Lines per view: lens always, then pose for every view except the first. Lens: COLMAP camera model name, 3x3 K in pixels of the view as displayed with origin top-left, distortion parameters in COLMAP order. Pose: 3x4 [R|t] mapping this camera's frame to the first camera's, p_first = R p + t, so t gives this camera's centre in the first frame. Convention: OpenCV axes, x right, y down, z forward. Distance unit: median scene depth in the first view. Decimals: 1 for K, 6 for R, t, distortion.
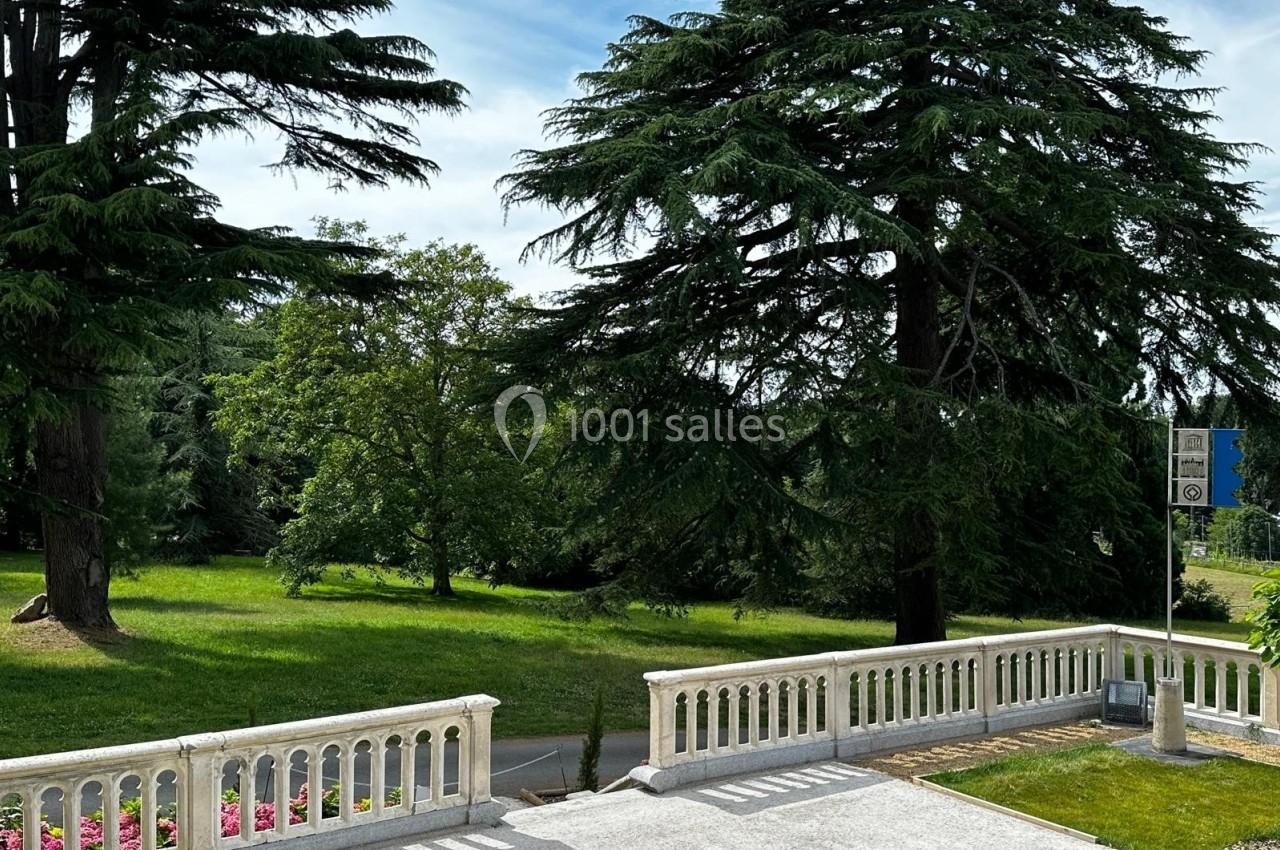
lens RADIAL K [[1209.6, 0, 636.5], [0, 1209.6, 429.2], [0, 0, 1]] dist [0.098584, 0.000000]
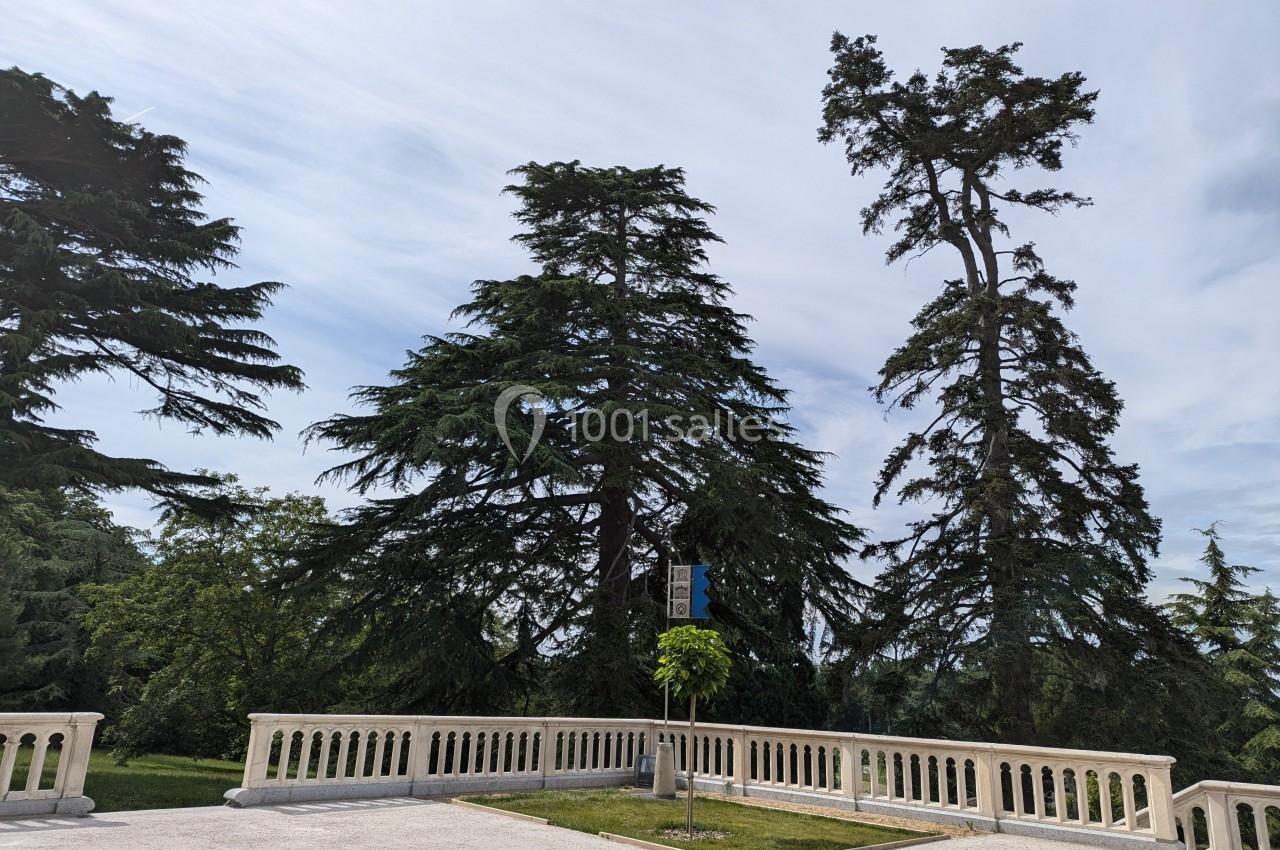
lens RADIAL K [[881.2, 0, 644.6], [0, 881.2, 429.8], [0, 0, 1]] dist [0.037047, -0.023517]
pose [[0.985378, 0.071817, 0.154506, 0.103264], [-0.026708, 0.960720, -0.276230, 0.063691], [-0.168275, 0.268065, 0.948591, -0.030222]]
